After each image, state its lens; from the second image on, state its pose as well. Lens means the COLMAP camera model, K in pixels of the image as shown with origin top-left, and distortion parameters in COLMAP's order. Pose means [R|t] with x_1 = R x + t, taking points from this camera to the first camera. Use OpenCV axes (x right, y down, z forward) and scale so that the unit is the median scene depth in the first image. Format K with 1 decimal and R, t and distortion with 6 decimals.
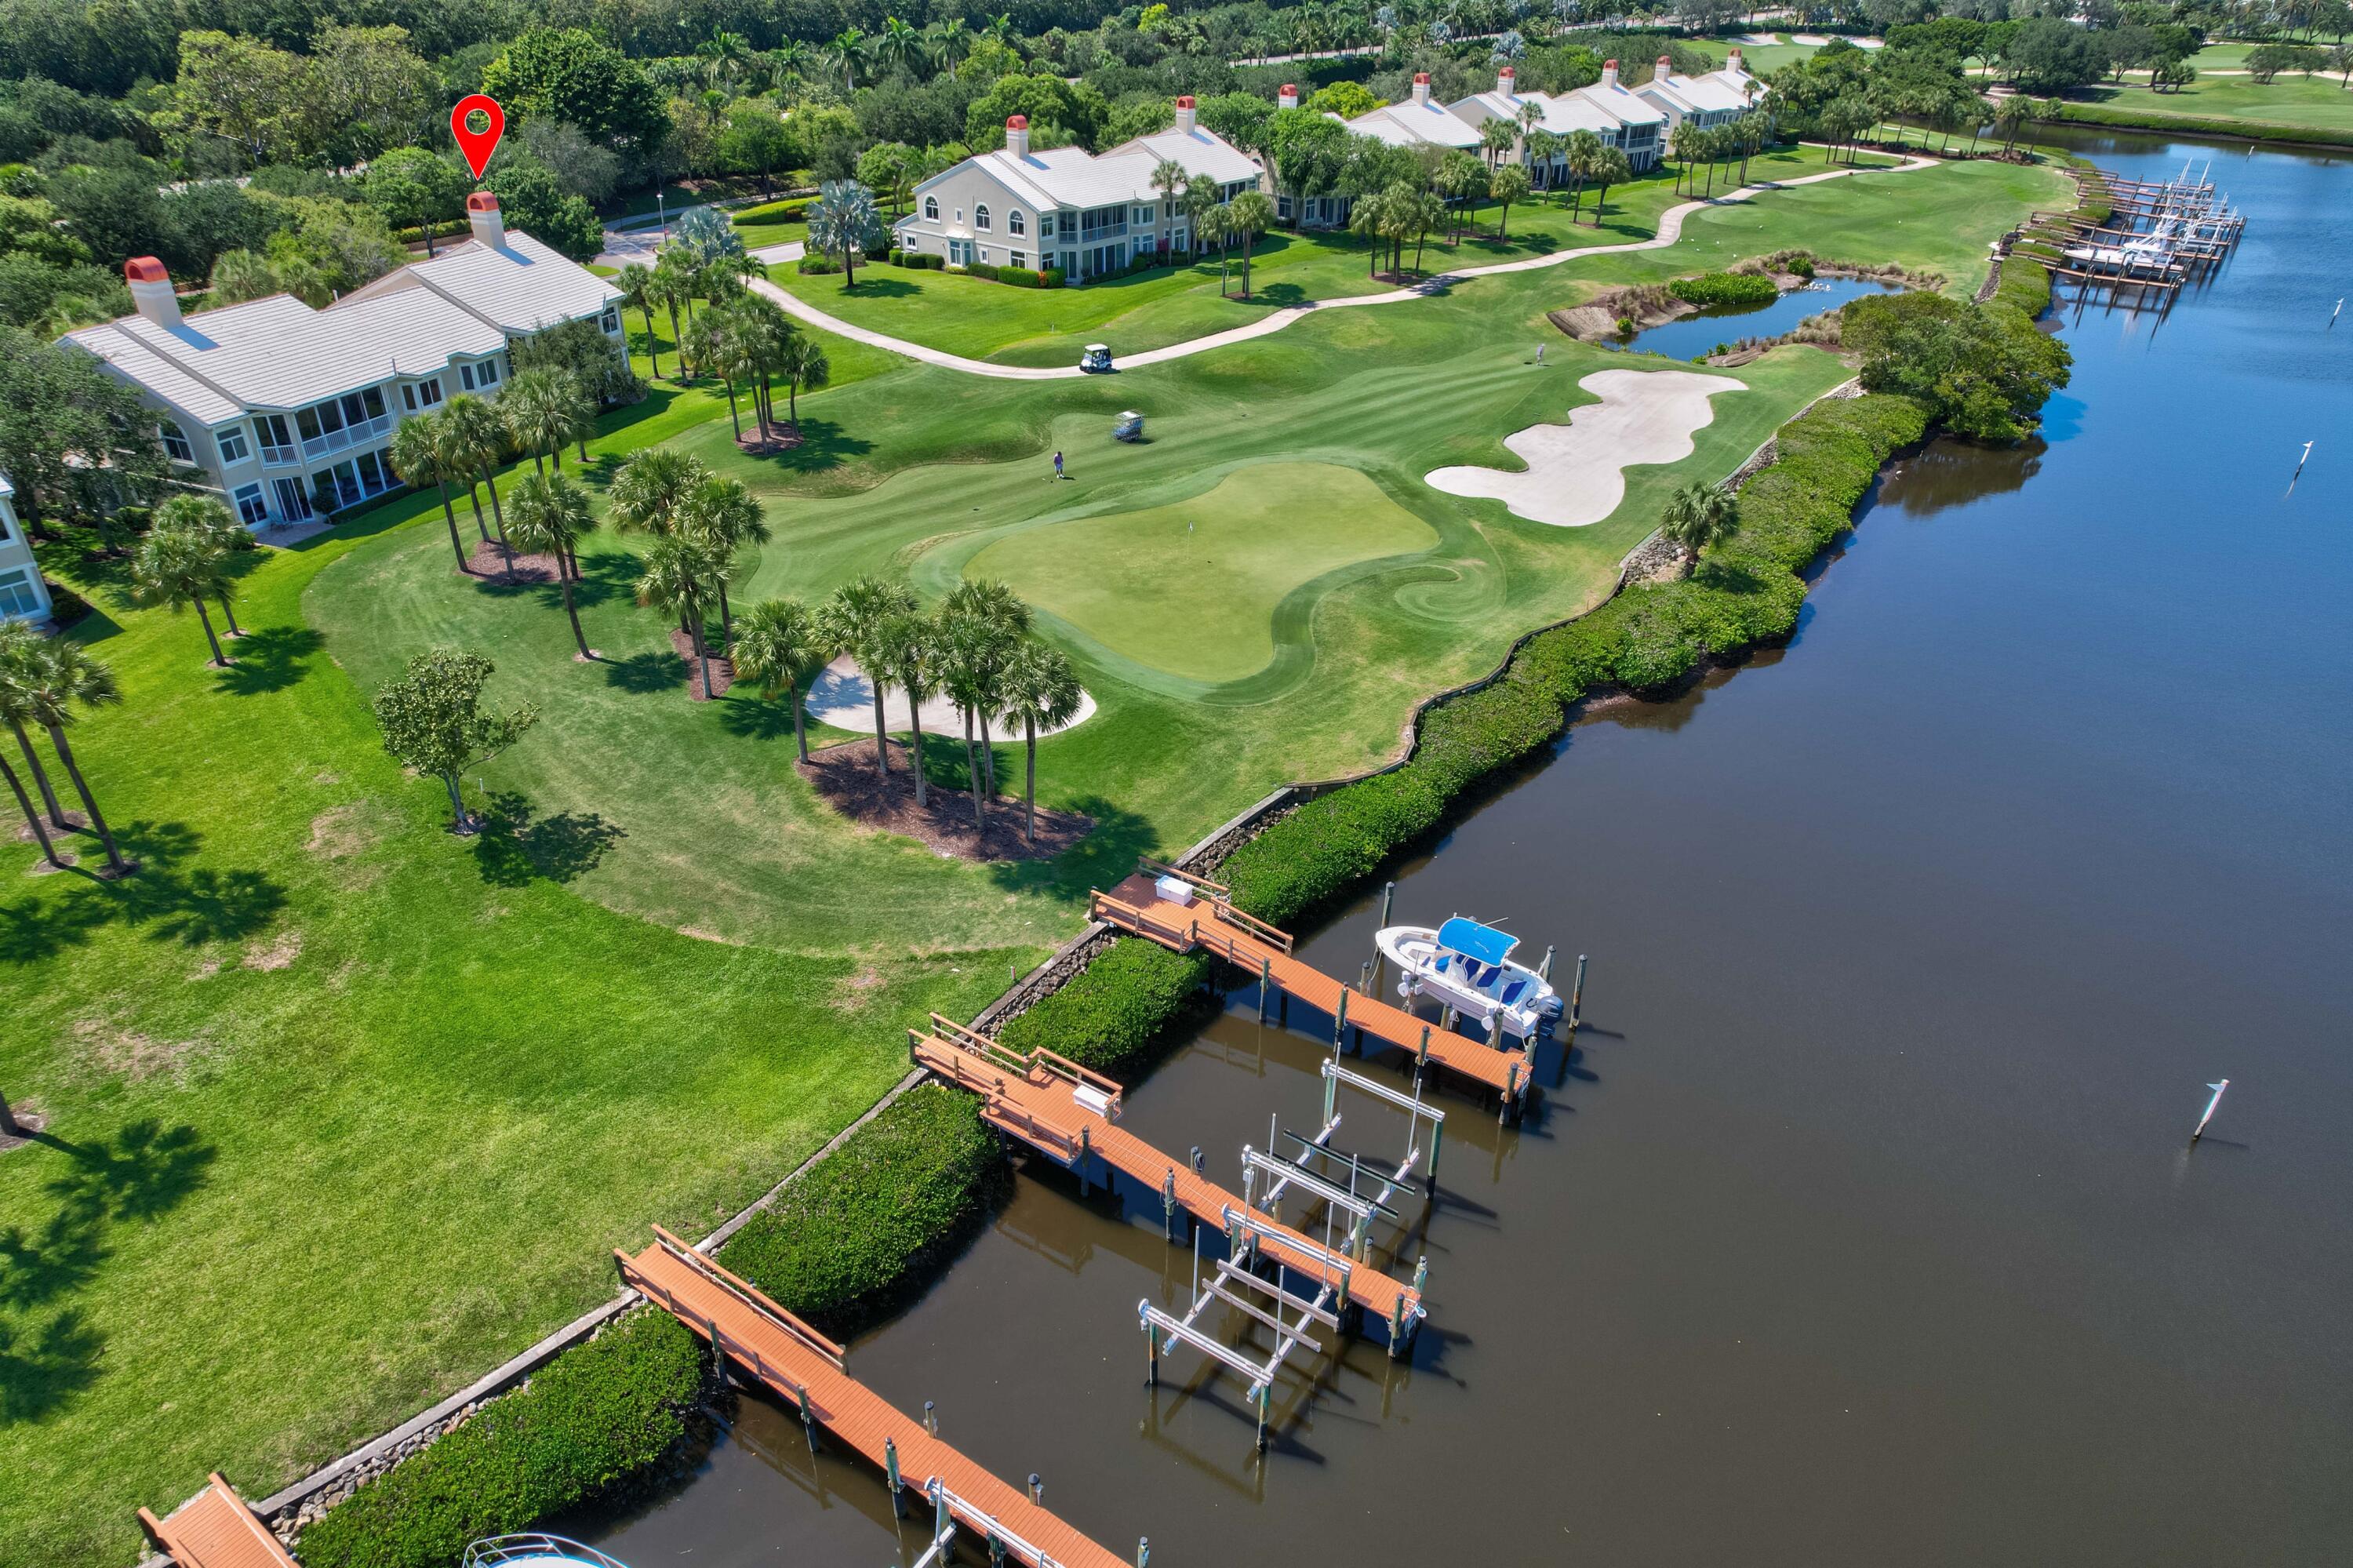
lens RADIAL K [[1519.1, 0, 1176.5], [0, 1519.1, 784.0], [0, 0, 1]] dist [-0.076438, 0.074355]
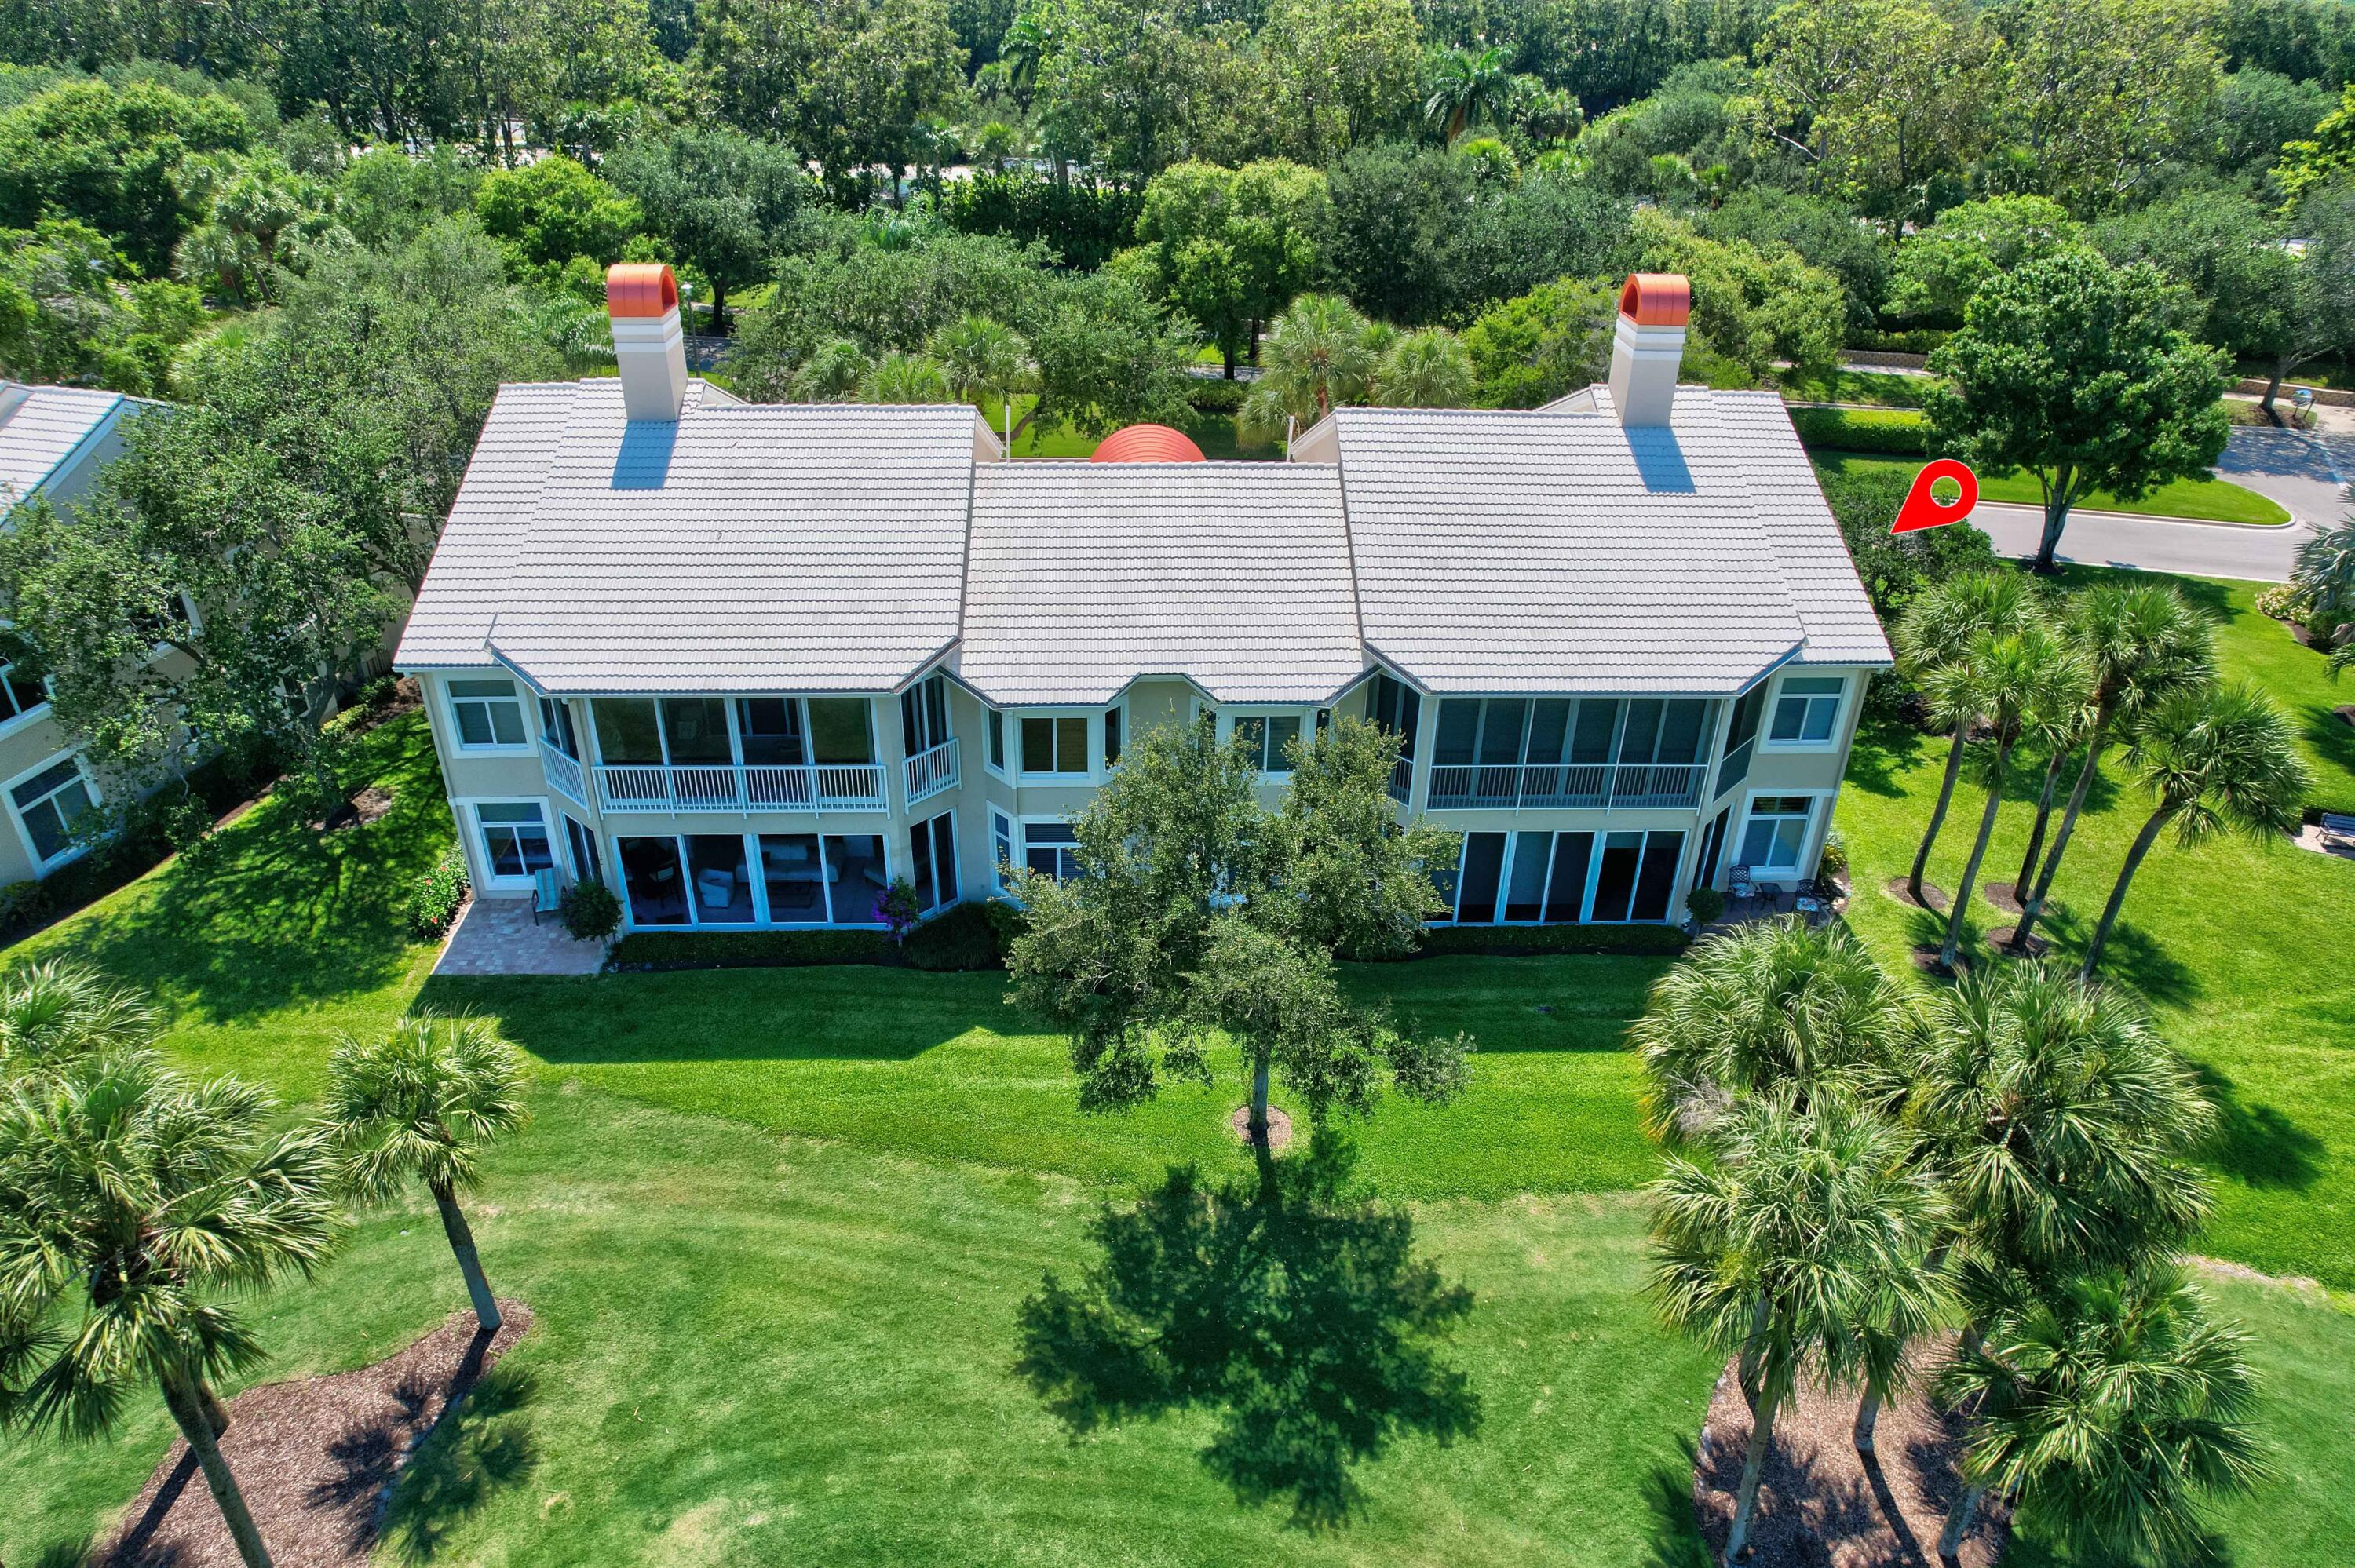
lens RADIAL K [[1520.2, 0, 1177.5], [0, 1520.2, 784.0], [0, 0, 1]] dist [-0.076438, 0.074355]
pose [[0.411319, 0.443270, -0.796447, -0.221622], [-0.475120, 0.849955, 0.227678, -0.414407], [0.777867, 0.284760, 0.560209, 0.960946]]
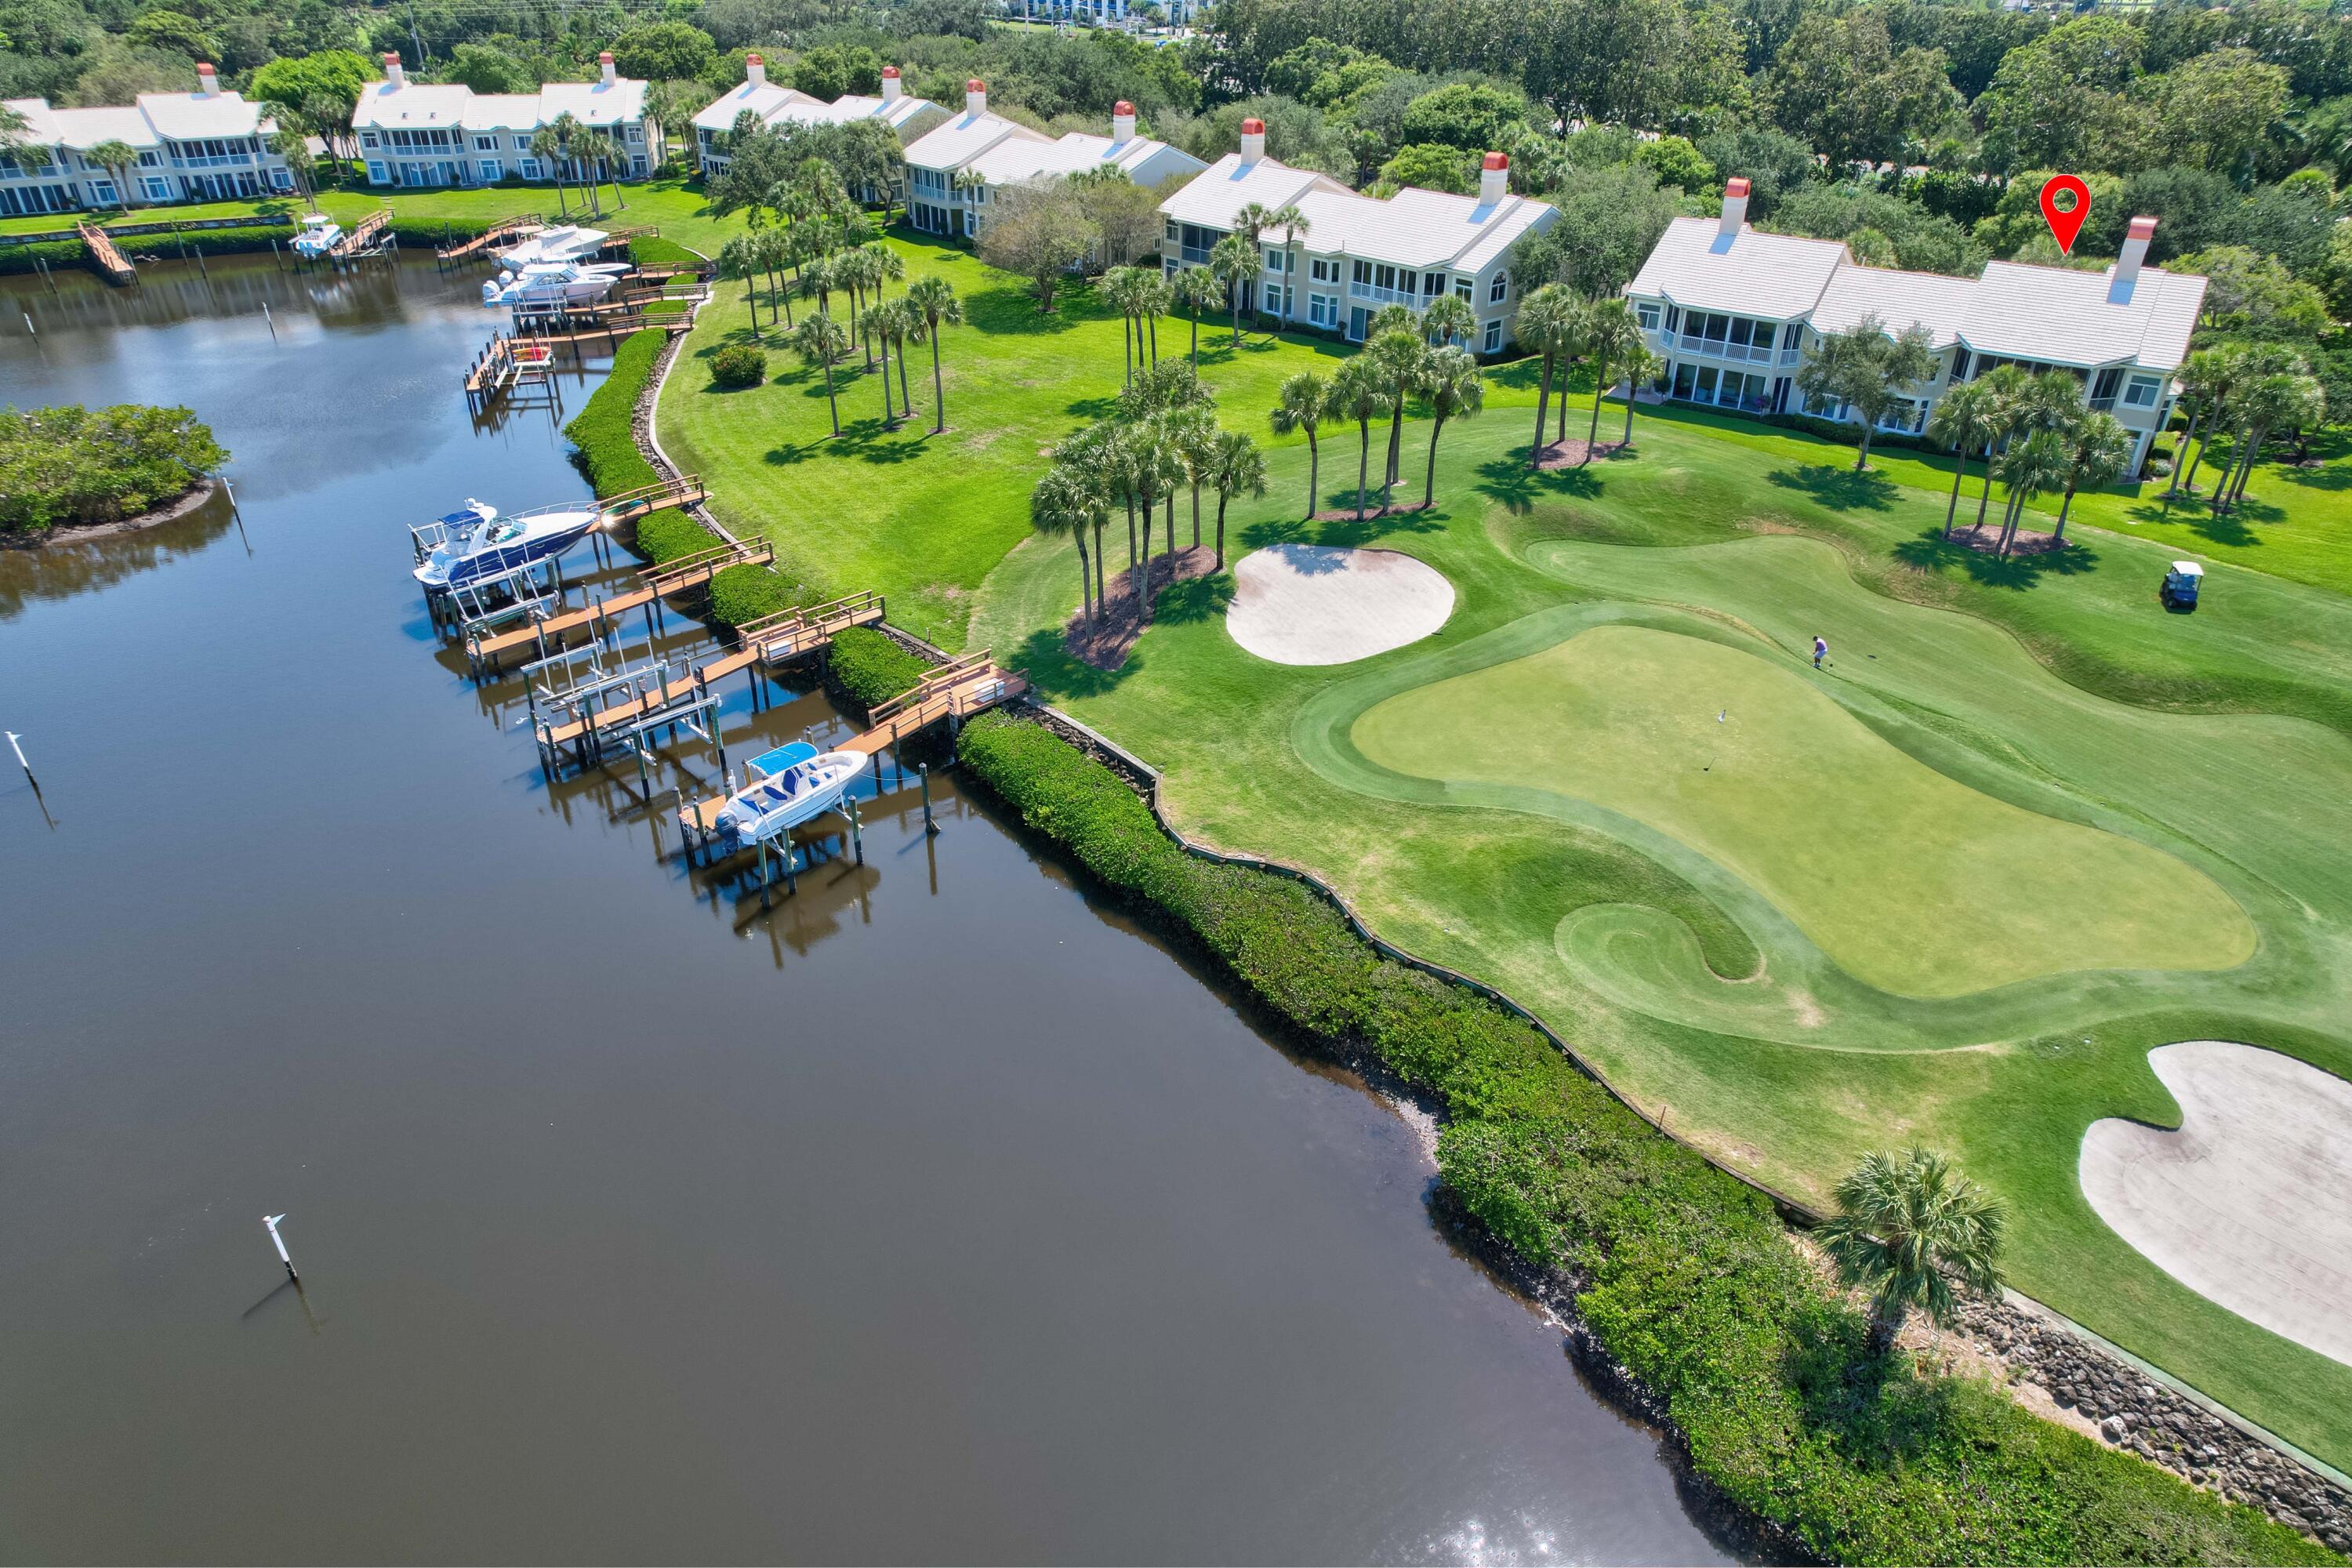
lens RADIAL K [[1518.4, 0, 1176.0], [0, 1518.4, 784.0], [0, 0, 1]] dist [-0.076438, 0.074355]
pose [[-0.189556, 0.484695, -0.853896, 0.754164], [-0.511687, 0.693471, 0.507223, -0.410709], [0.838000, 0.533075, 0.116560, 0.759029]]
